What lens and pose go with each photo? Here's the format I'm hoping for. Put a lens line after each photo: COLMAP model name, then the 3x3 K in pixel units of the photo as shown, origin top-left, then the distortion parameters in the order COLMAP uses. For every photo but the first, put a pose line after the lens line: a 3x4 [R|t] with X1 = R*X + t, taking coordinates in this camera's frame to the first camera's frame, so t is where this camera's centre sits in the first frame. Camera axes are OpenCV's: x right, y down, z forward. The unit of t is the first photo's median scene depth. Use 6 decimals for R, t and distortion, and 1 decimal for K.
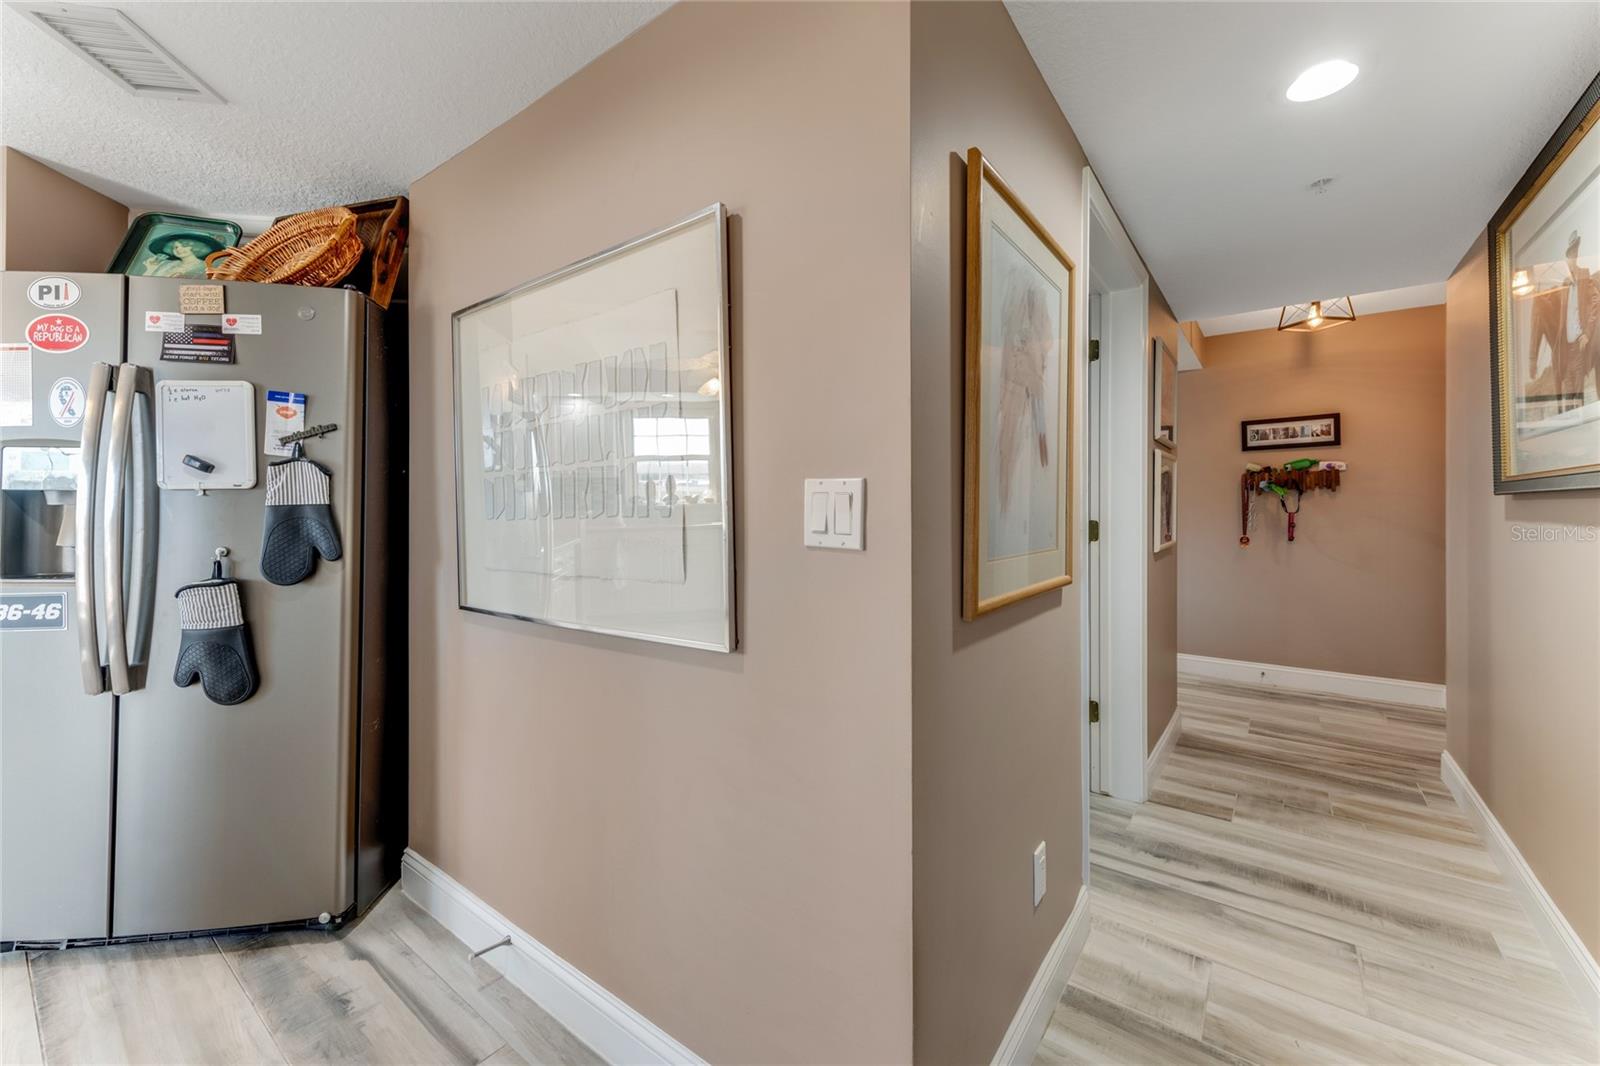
lens RADIAL K [[639.4, 0, 808.8], [0, 639.4, 505.3], [0, 0, 1]] dist [0.010366, -0.001606]
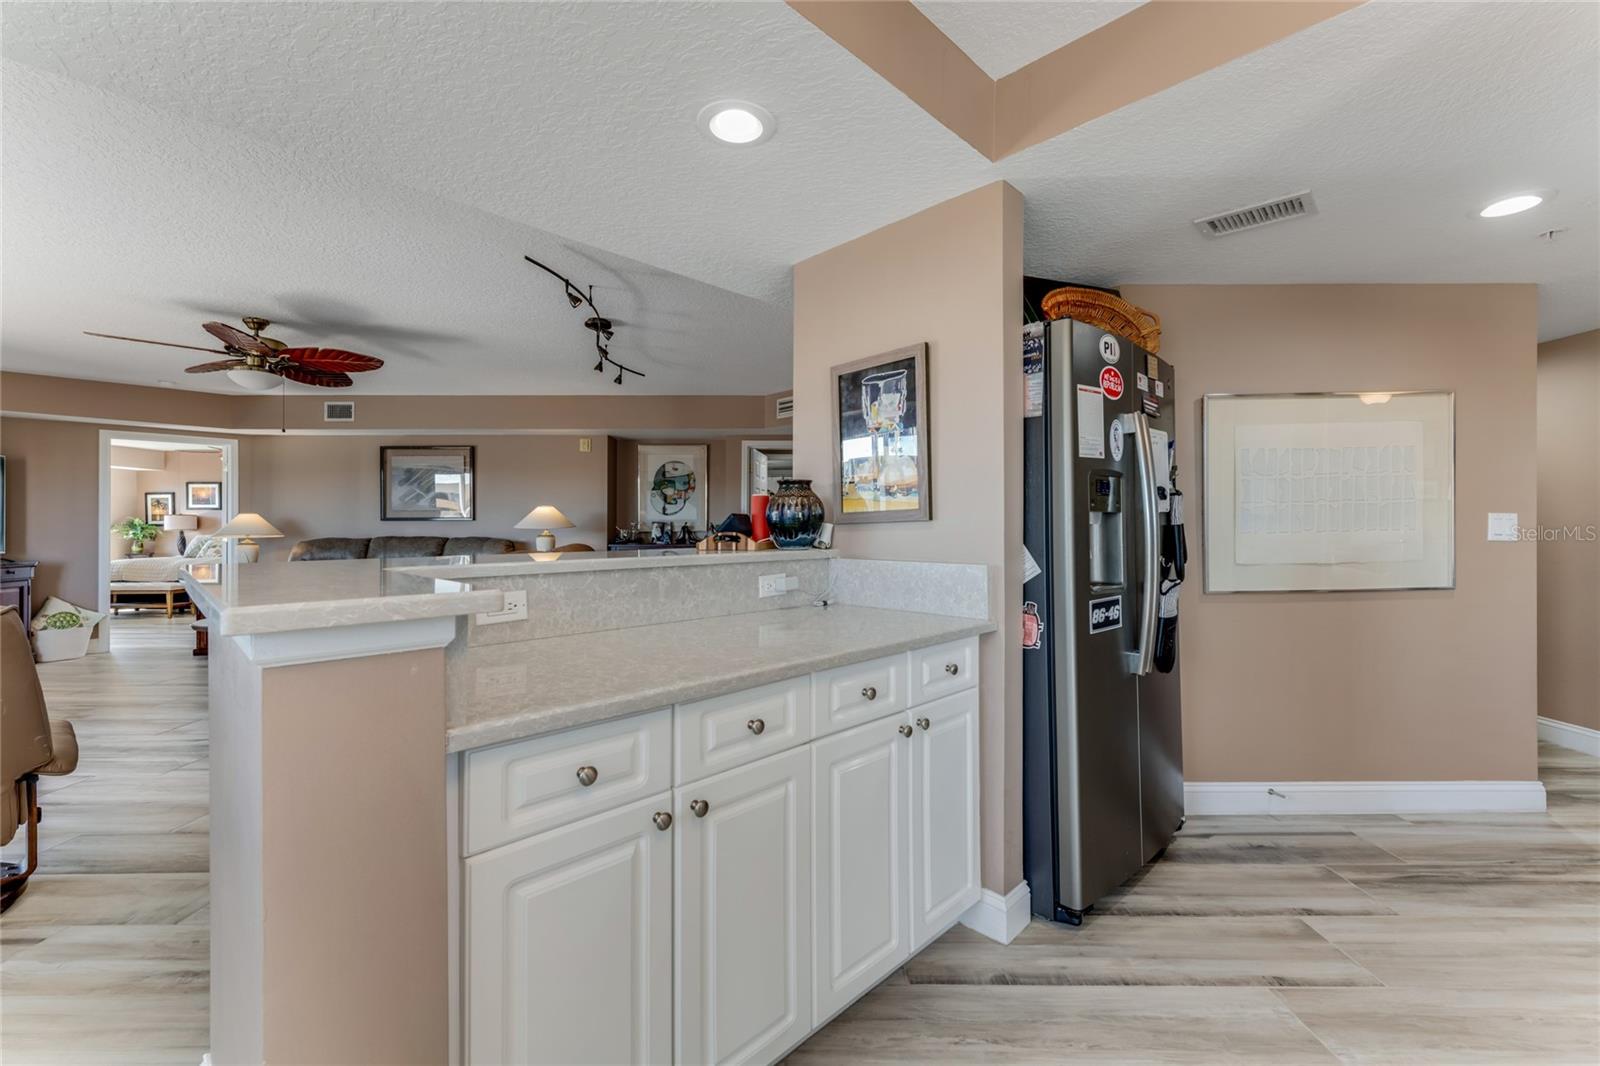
lens RADIAL K [[644.7, 0, 793.1], [0, 644.7, 524.7], [0, 0, 1]] dist [0.012904, -0.001905]
pose [[0.802468, 0.004719, 0.596677, -2.548148], [-0.000202, 0.999971, -0.007637, 0.016054], [-0.596696, 0.006008, 0.802445, 0.419420]]
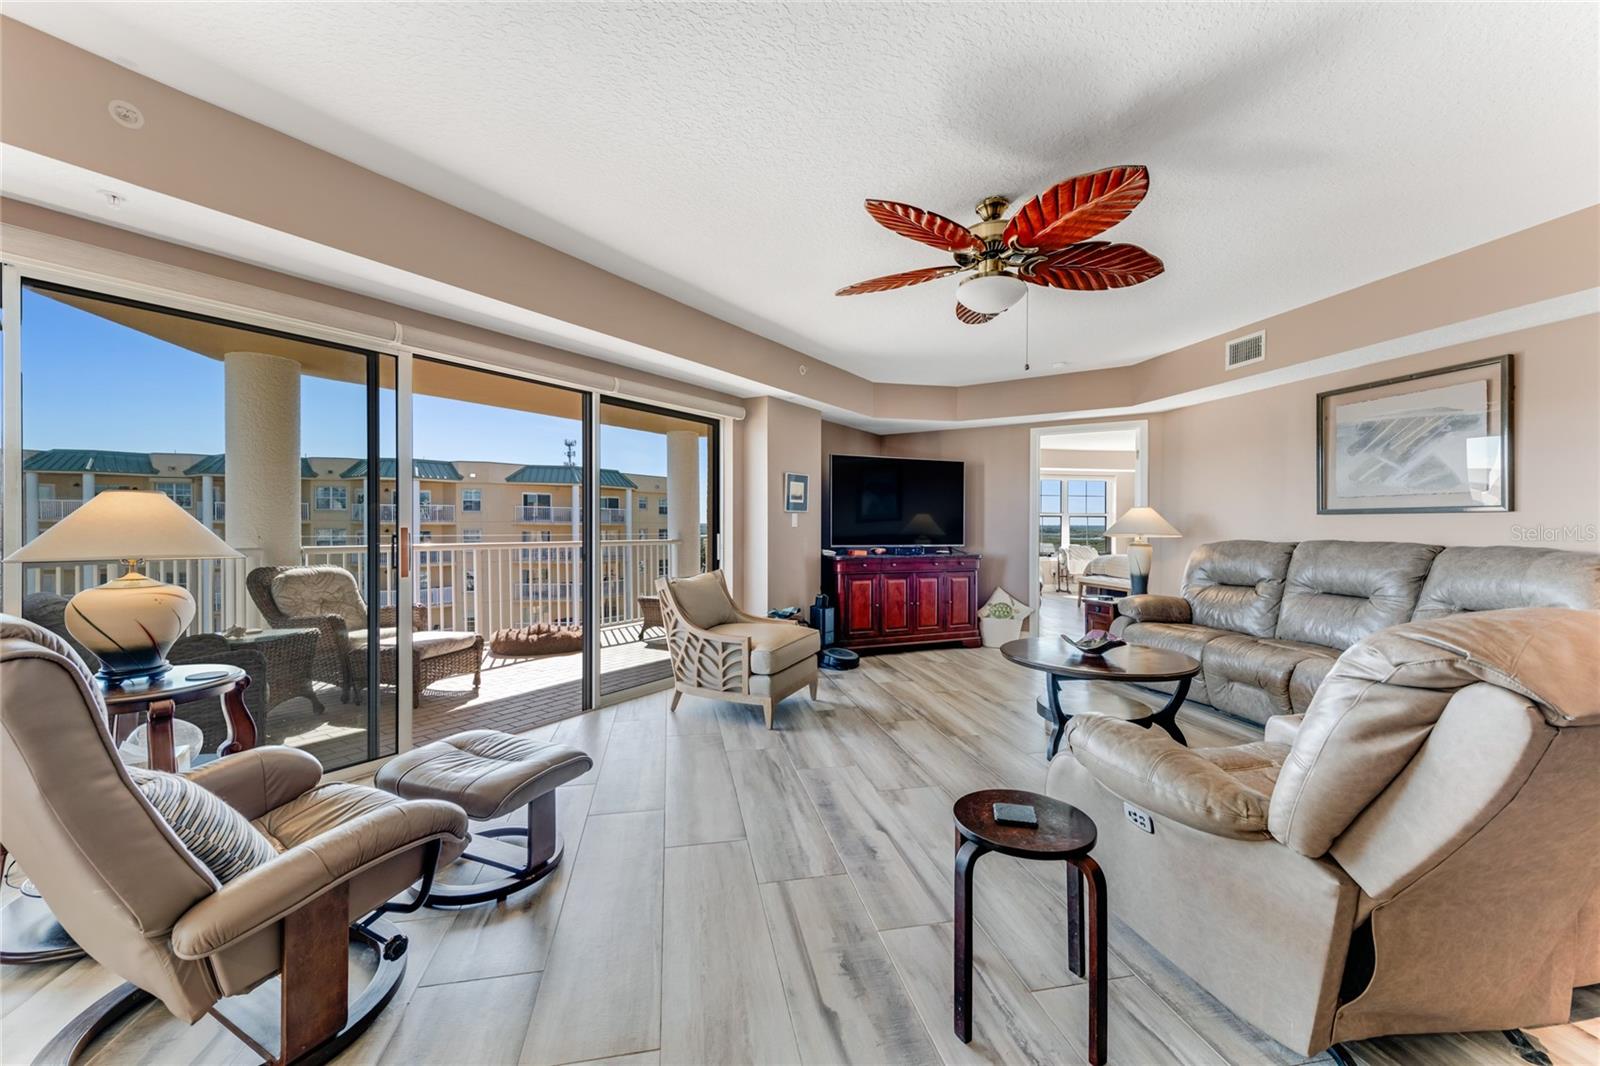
lens RADIAL K [[644.7, 0, 800.5], [0, 644.7, 534.1], [0, 0, 1]] dist [0.012904, -0.001905]
pose [[0.748303, 0.018030, -0.663111, -2.325631], [-0.010398, 0.999827, 0.015452, 0.017098], [0.663275, -0.004668, 0.748361, 1.090499]]
